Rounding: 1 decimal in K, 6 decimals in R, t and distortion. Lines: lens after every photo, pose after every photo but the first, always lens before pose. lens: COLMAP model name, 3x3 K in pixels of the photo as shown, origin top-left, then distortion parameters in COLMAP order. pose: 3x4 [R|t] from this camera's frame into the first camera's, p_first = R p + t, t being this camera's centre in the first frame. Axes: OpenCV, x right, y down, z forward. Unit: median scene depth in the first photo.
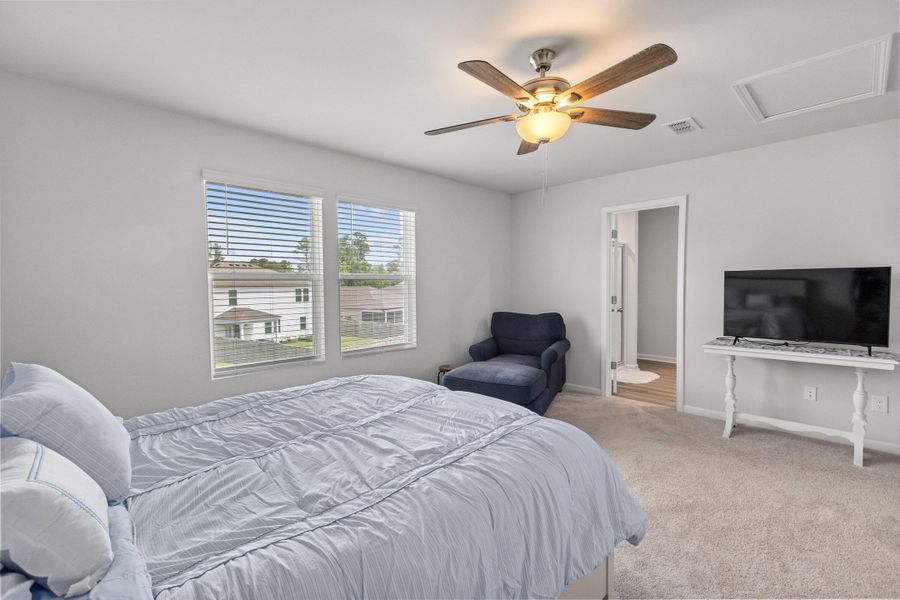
lens RADIAL K [[412.3, 0, 455.2], [0, 412.3, 301.3], [0, 0, 1]] dist [-0.000852, 0.000000]
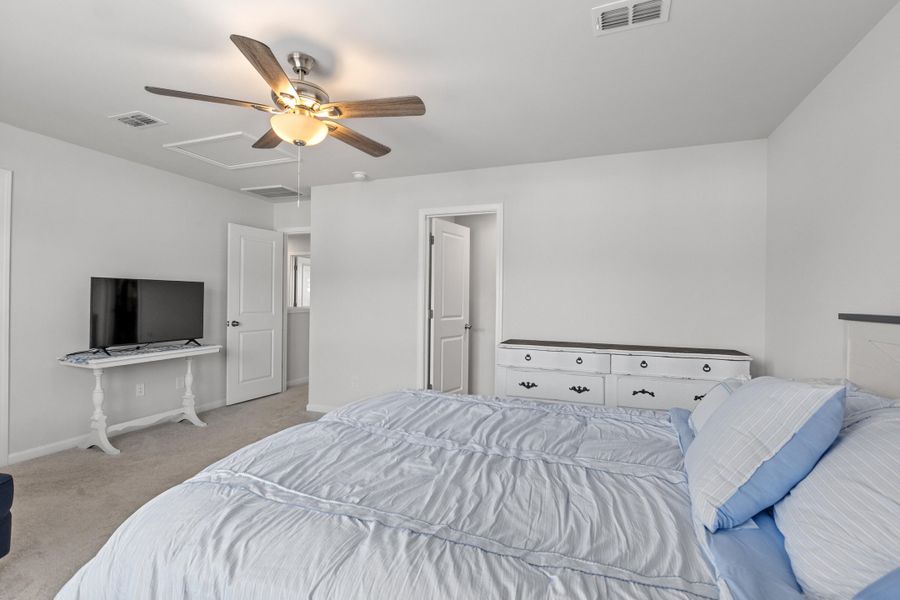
lens RADIAL K [[412.3, 0, 453.7], [0, 412.3, 298.1], [0, 0, 1]] dist [-0.000852, 0.000000]
pose [[-0.417803, 0.008388, 0.908499, -0.575382], [0.029096, 0.999568, 0.004152, -0.008210], [-0.908072, 0.028169, -0.417866, 0.751759]]
